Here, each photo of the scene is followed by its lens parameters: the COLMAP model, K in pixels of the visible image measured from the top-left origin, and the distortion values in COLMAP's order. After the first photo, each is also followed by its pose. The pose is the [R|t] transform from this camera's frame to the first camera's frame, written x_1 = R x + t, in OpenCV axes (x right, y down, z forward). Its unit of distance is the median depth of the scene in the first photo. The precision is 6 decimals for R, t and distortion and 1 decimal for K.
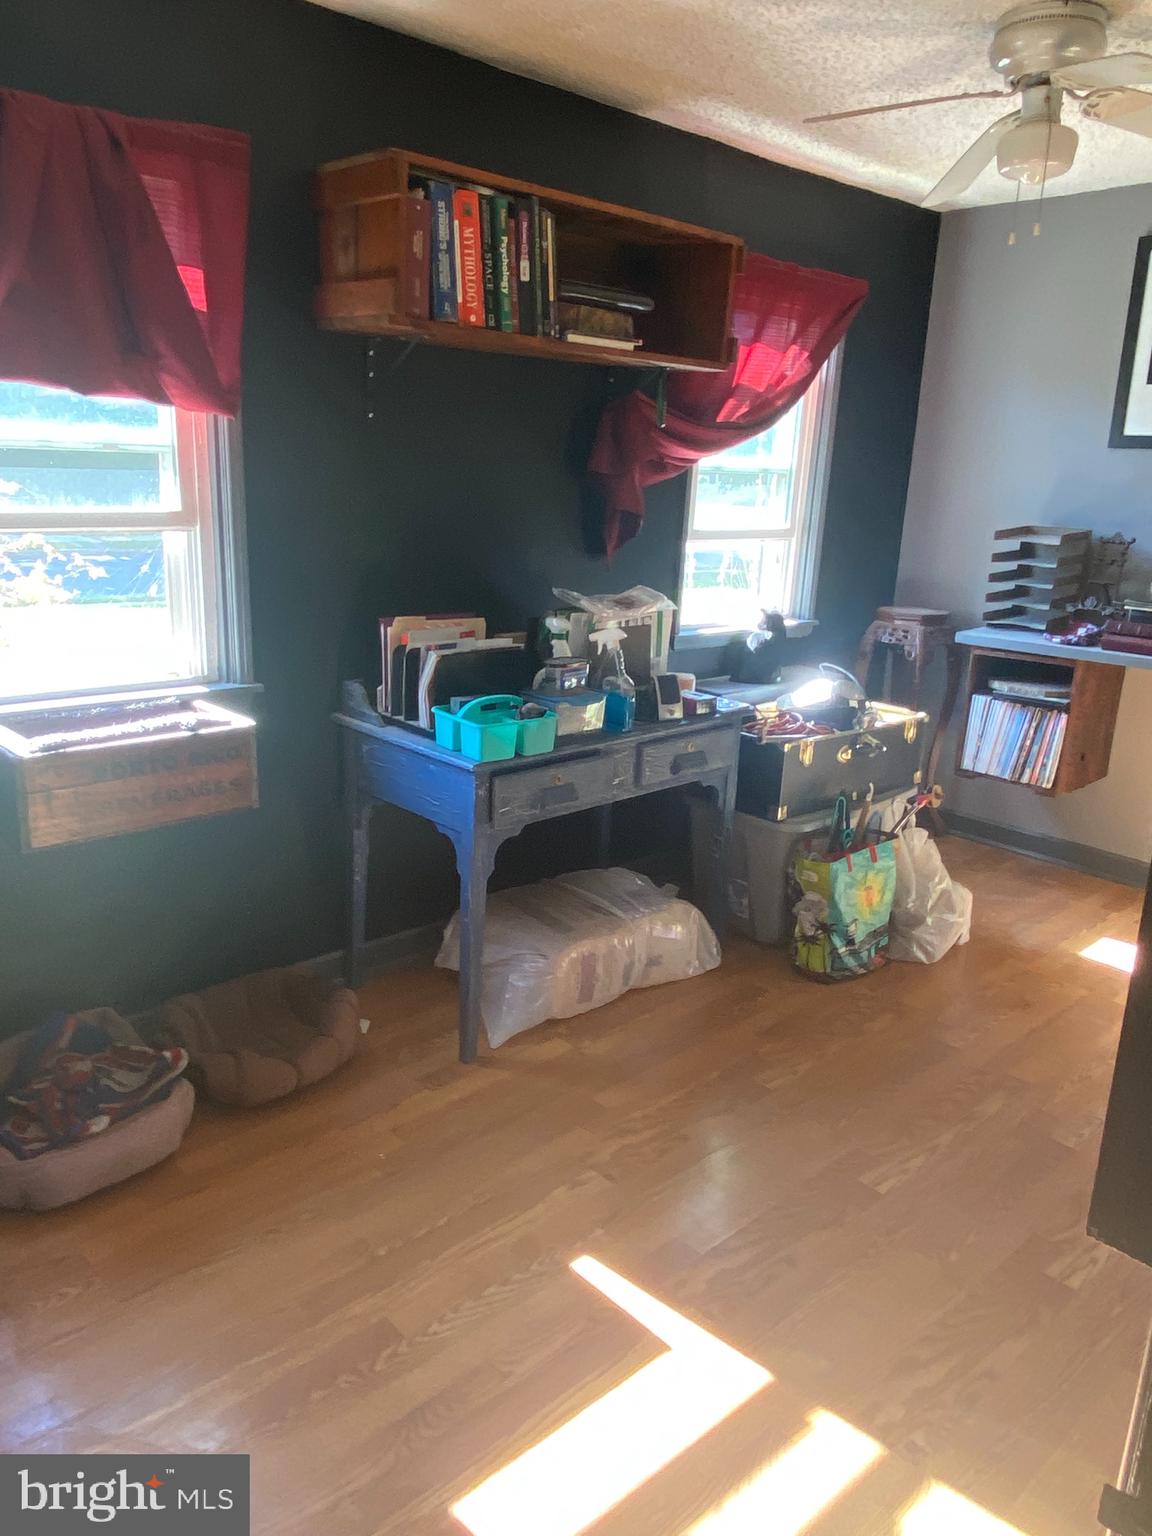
lens RADIAL K [[1135.1, 0, 576.0], [0, 1135.1, 768.0], [0, 0, 1]] dist [0.066233, -0.076797]
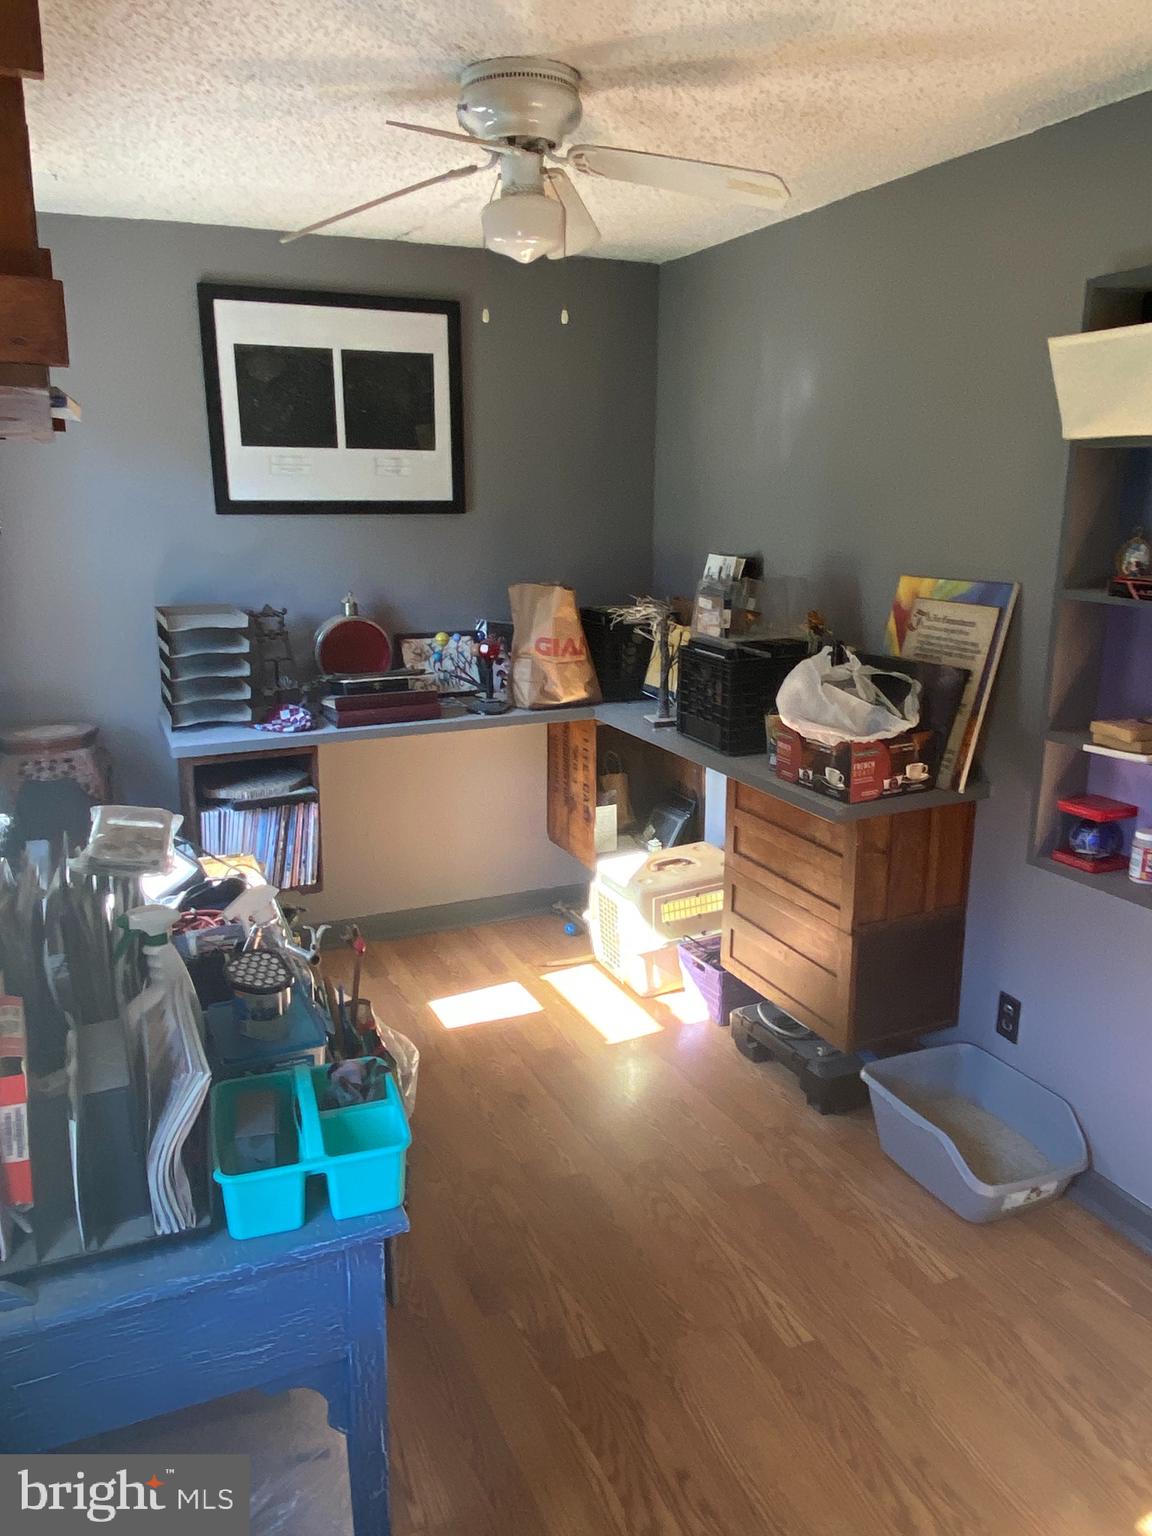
lens RADIAL K [[1135.1, 0, 576.0], [0, 1135.1, 768.0], [0, 0, 1]] dist [0.066233, -0.076797]
pose [[0.332948, -0.264635, 0.905049, -0.325380], [0.261421, 0.948093, 0.181049, -0.183575], [-0.905983, 0.176319, 0.384847, 0.444162]]
